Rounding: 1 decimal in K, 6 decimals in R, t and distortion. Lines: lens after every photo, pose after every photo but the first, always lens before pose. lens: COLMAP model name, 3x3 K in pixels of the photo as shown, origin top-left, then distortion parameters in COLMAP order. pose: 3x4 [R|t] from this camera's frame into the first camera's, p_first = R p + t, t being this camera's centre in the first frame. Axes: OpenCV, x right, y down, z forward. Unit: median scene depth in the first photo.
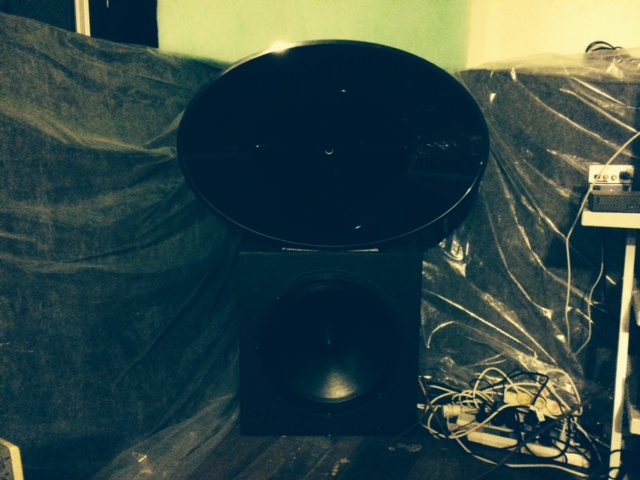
lens RADIAL K [[559.8, 0, 319.6], [0, 559.8, 239.5], [0, 0, 1]] dist [0.064505, -0.007353]
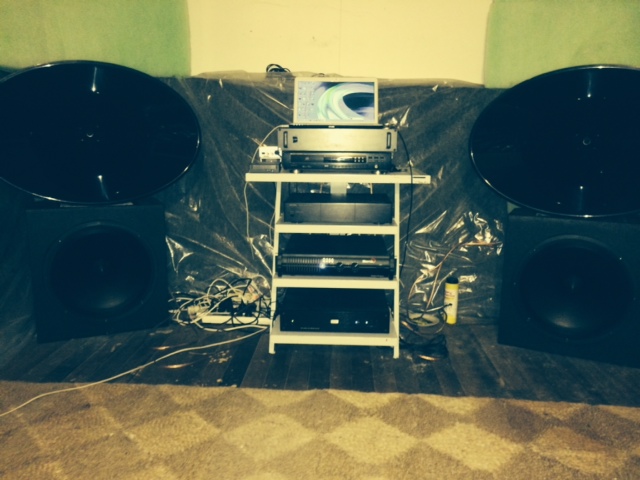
lens RADIAL K [[559.8, 0, 320.4], [0, 559.8, 241.8], [0, 0, 1]] dist [0.064505, -0.007353]
pose [[0.919829, -0.077349, 0.384618, -0.018509], [0.057007, 0.996318, 0.064030, 0.044710], [-0.388155, -0.036970, 0.920852, -0.502523]]
